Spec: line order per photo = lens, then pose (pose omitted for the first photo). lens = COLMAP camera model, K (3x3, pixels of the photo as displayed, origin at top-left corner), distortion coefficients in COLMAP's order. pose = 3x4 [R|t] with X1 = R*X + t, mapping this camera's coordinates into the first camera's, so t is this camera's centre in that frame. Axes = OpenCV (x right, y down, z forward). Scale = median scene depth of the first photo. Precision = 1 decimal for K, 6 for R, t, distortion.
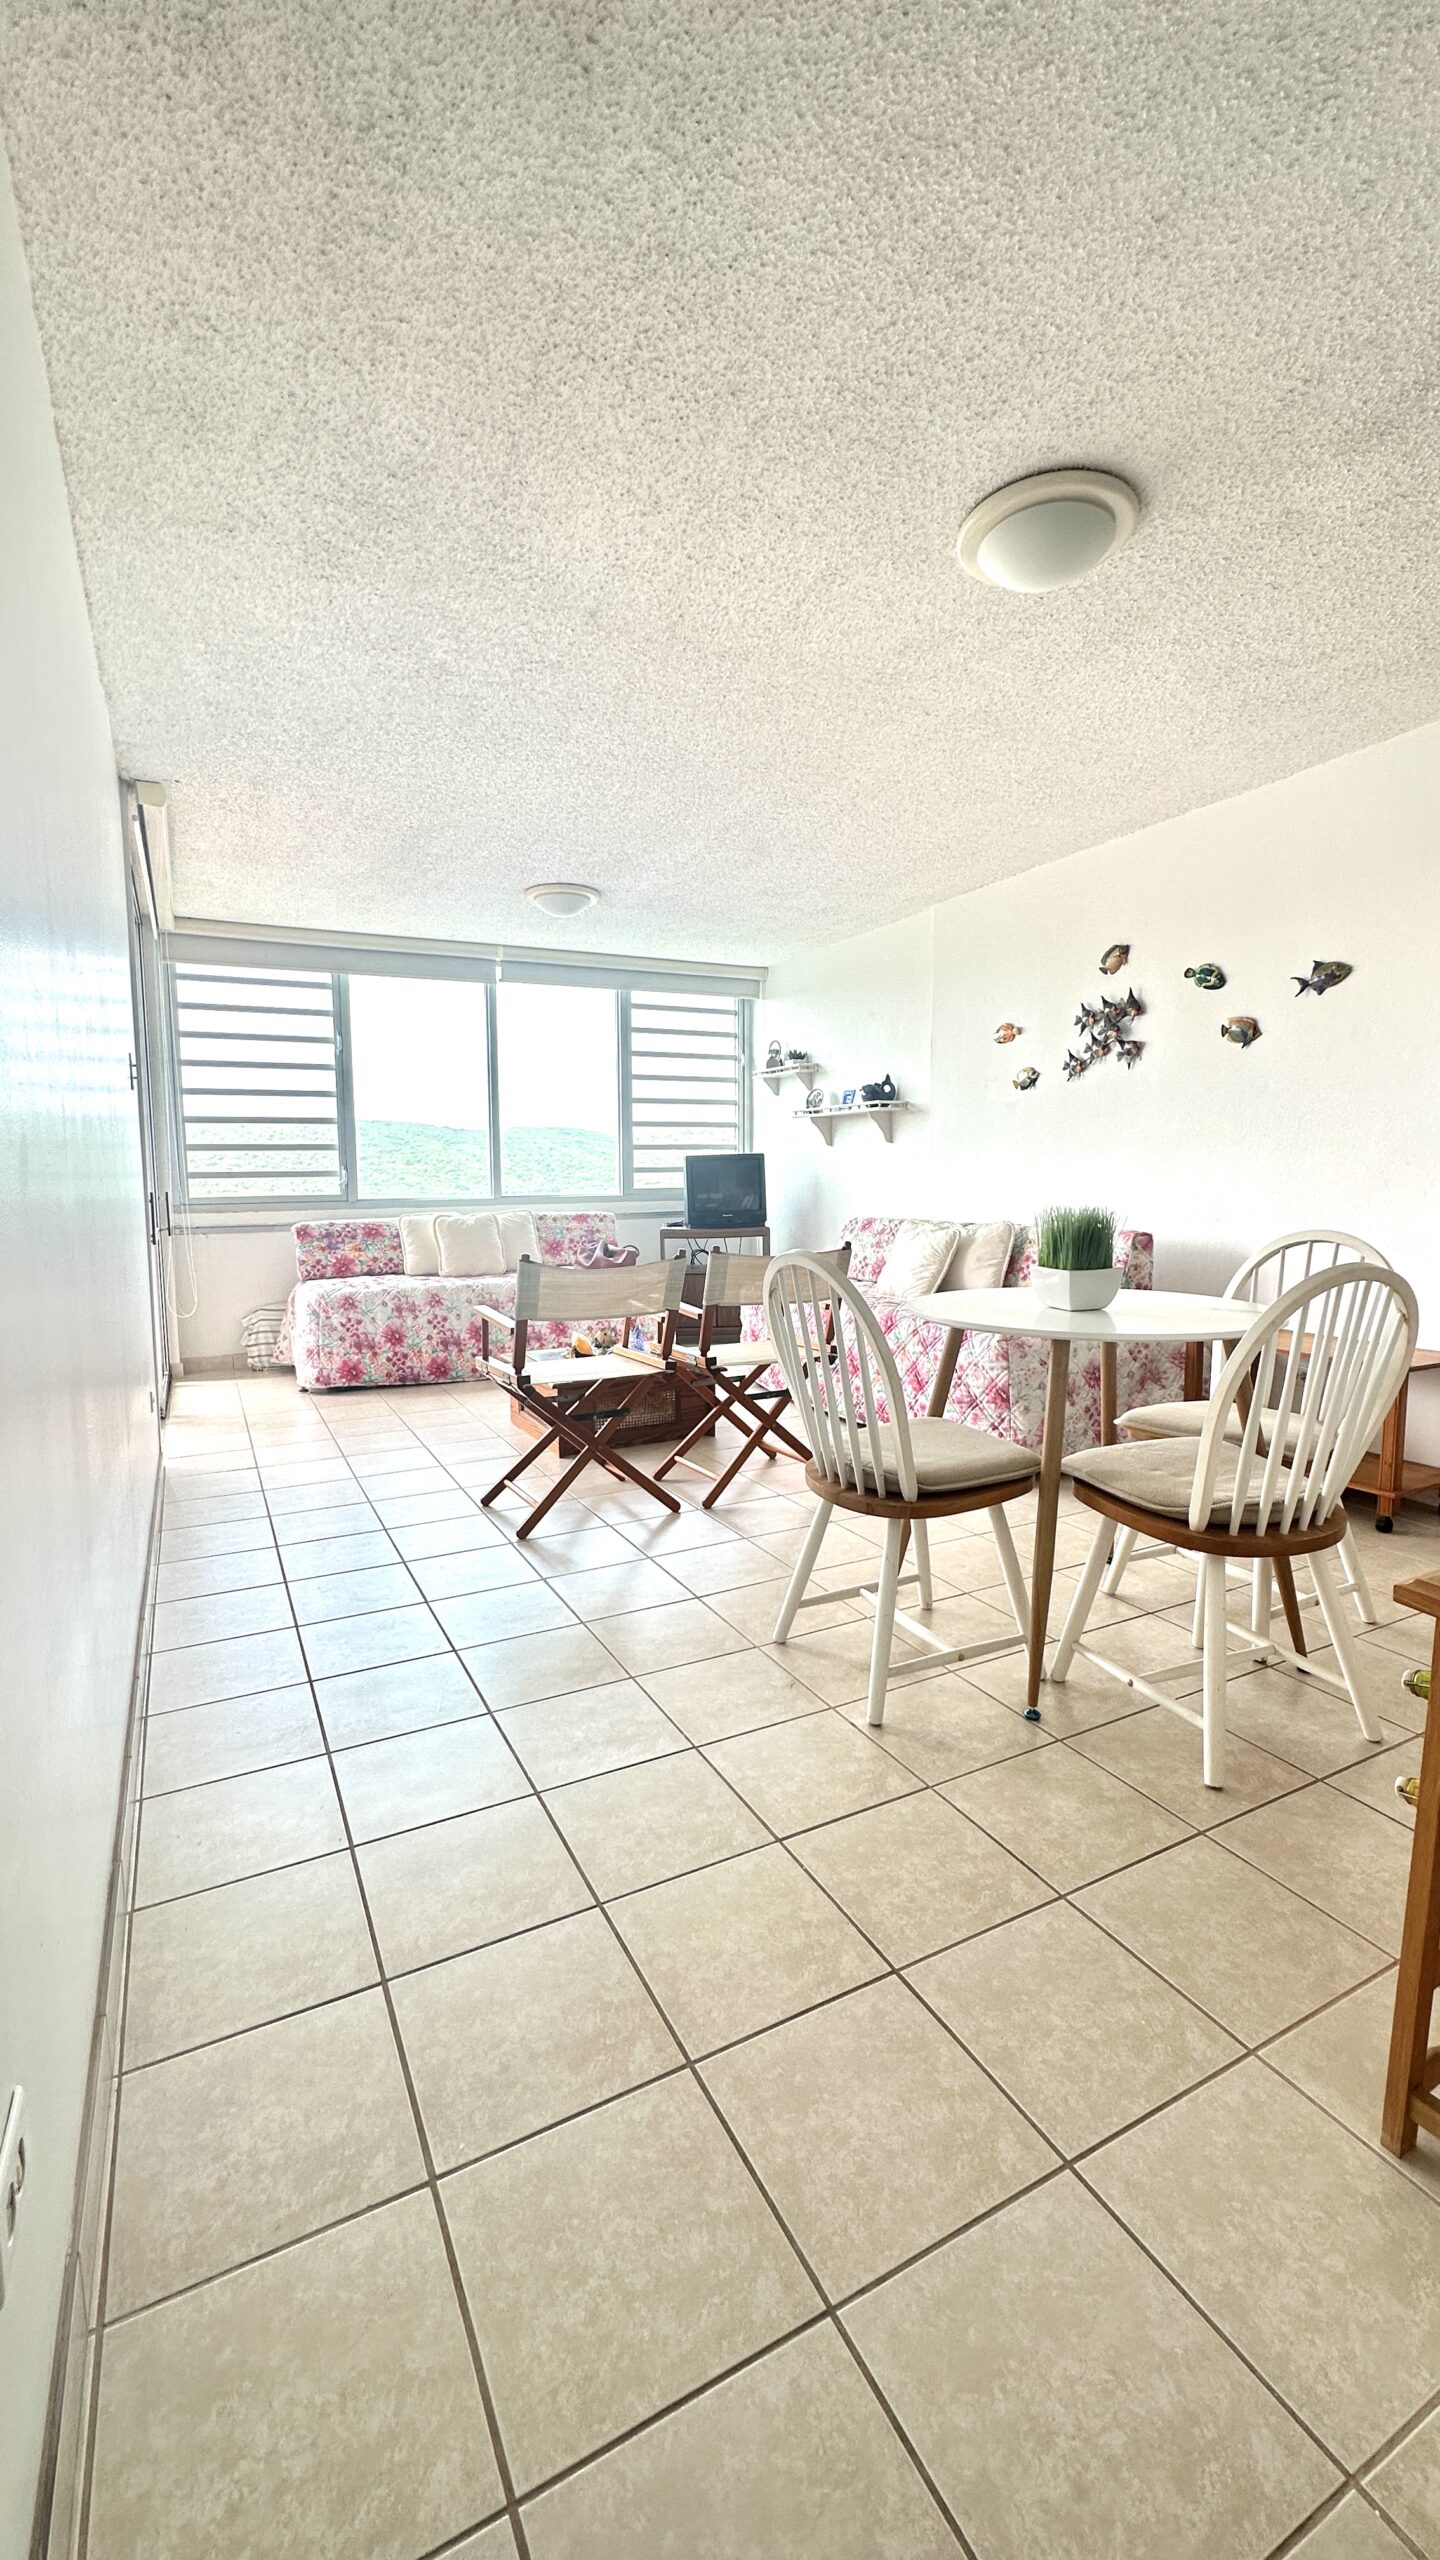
lens RADIAL K [[1023.4, 0, 718.5], [0, 1023.4, 1281.3], [0, 0, 1]] dist [-0.003338, 0.000641]
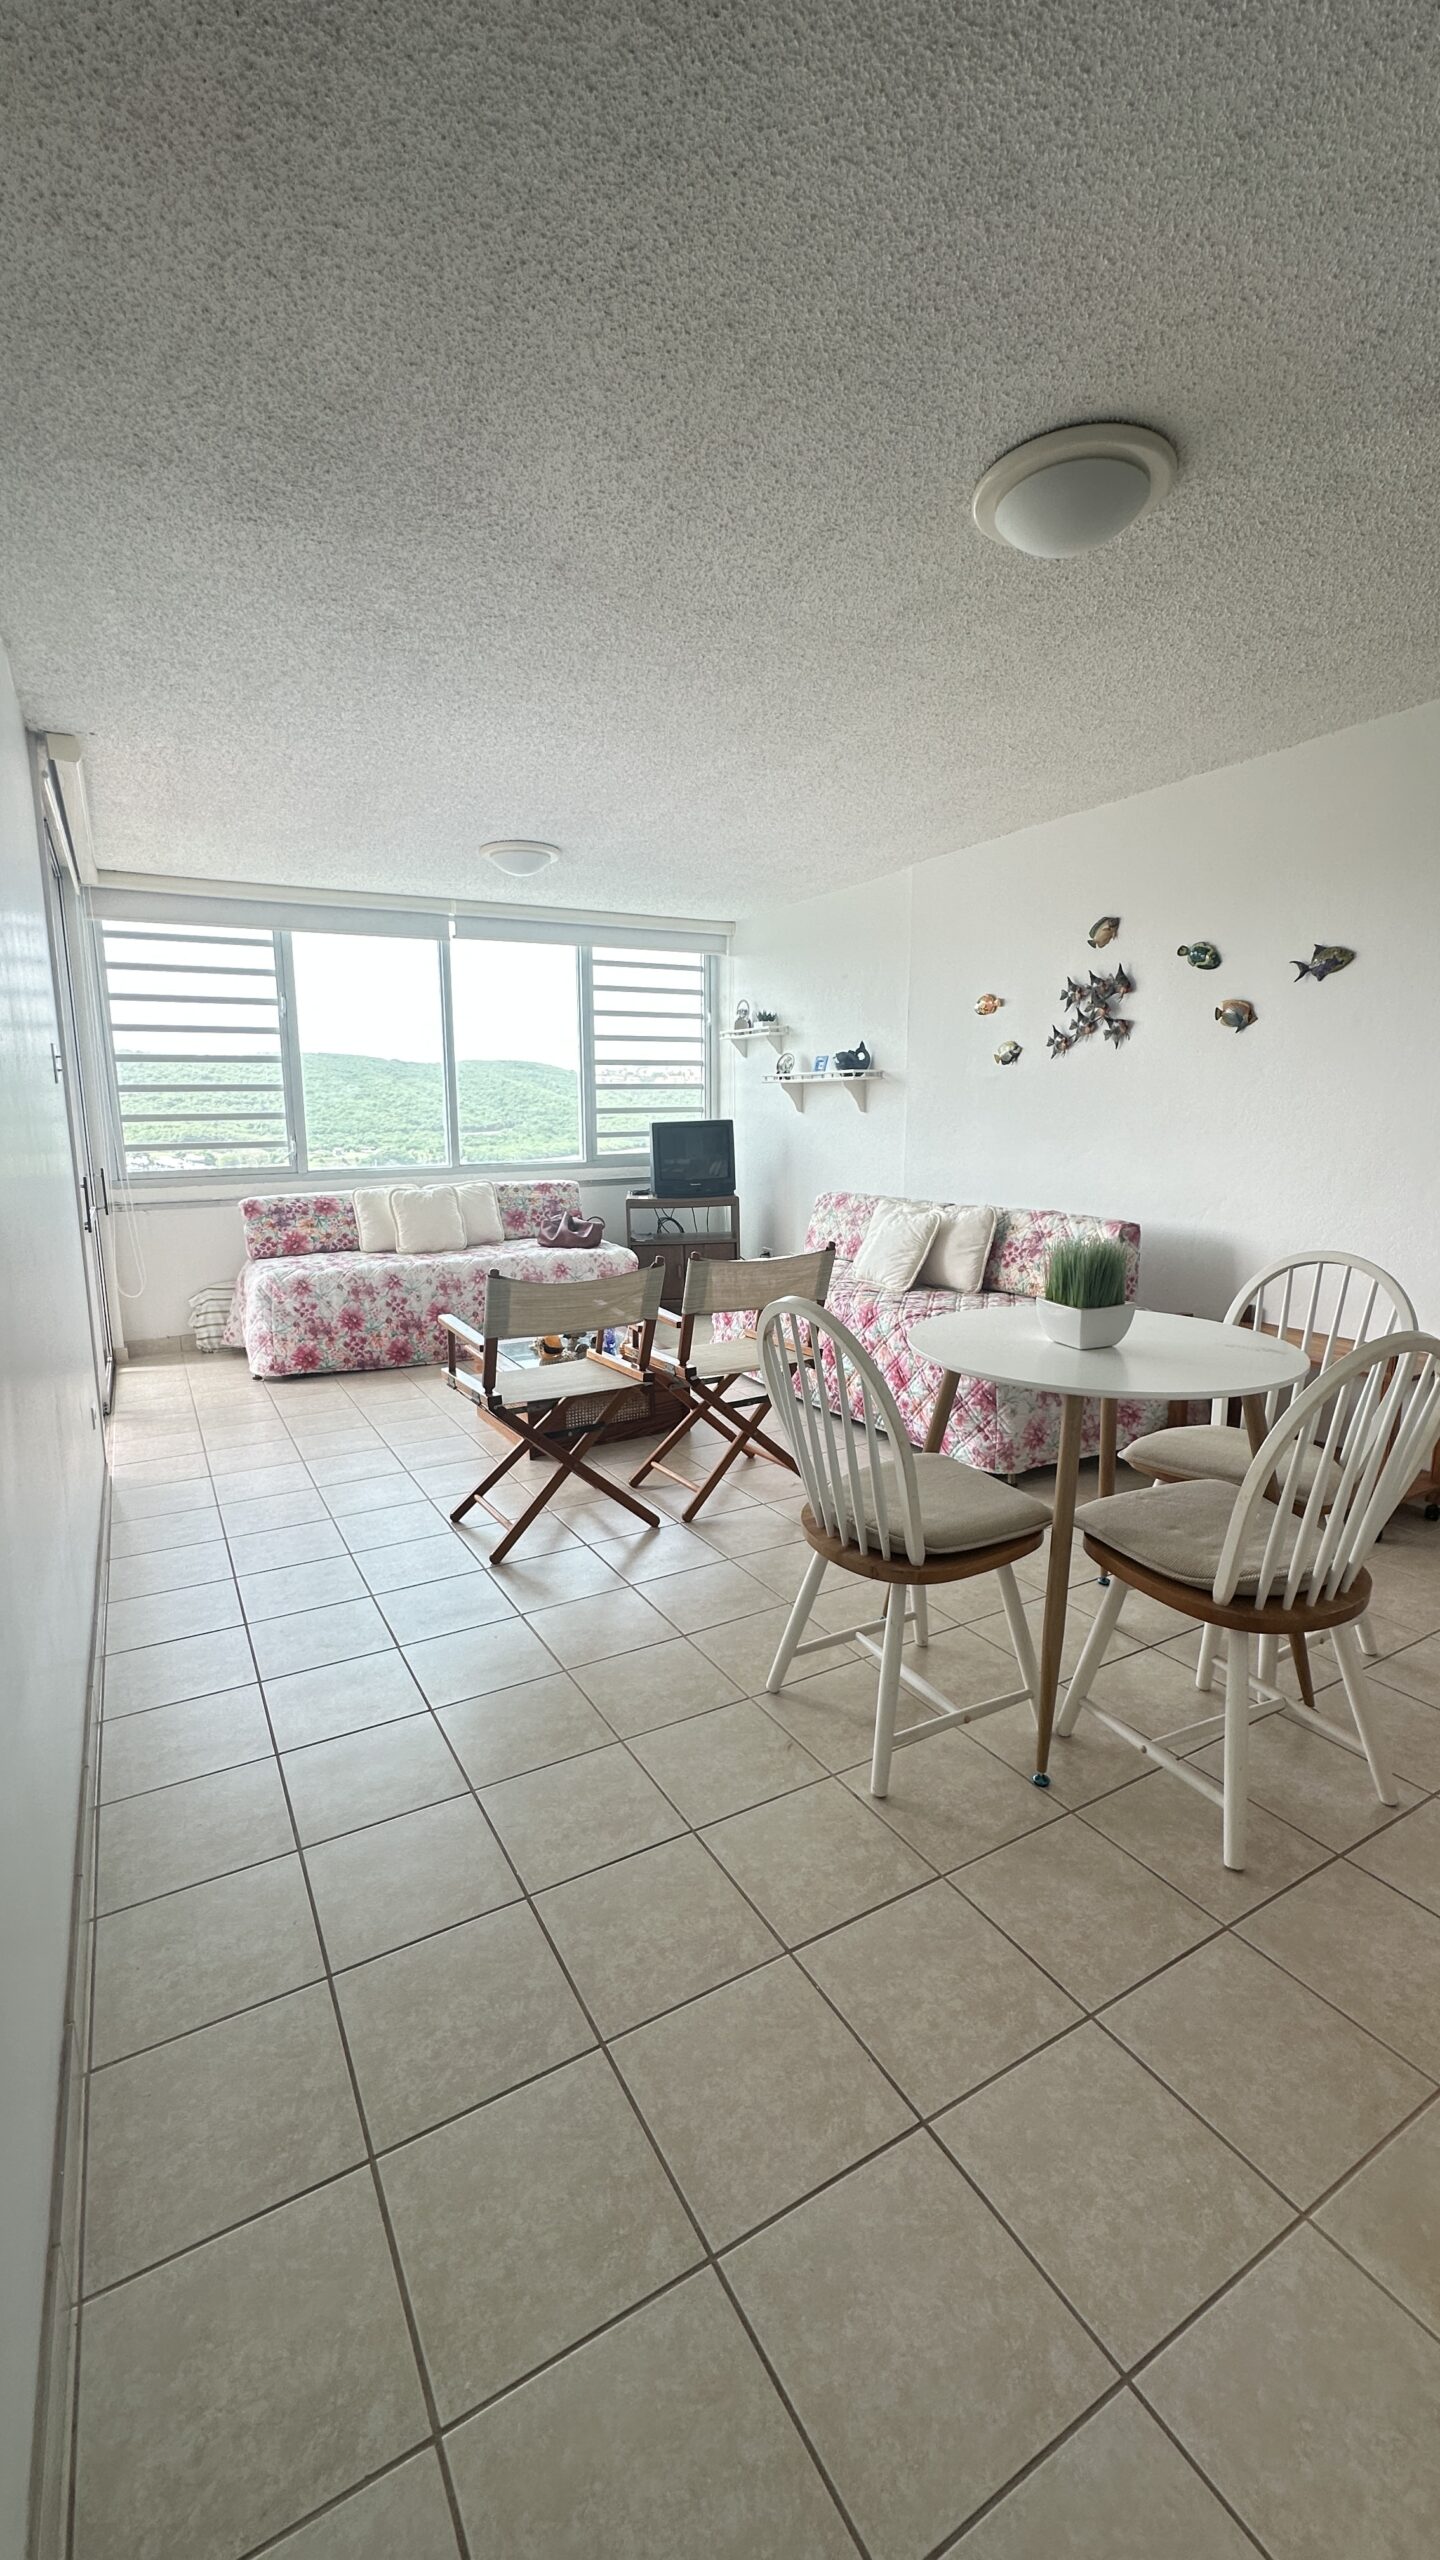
lens RADIAL K [[1023.4, 0, 719.1], [0, 1023.4, 1282.2], [0, 0, 1]] dist [-0.003338, 0.000641]
pose [[0.999093, -0.007512, 0.041913, -0.033023], [0.004839, 0.997969, 0.063514, -0.107554], [-0.042305, -0.063254, 0.997100, 0.083441]]
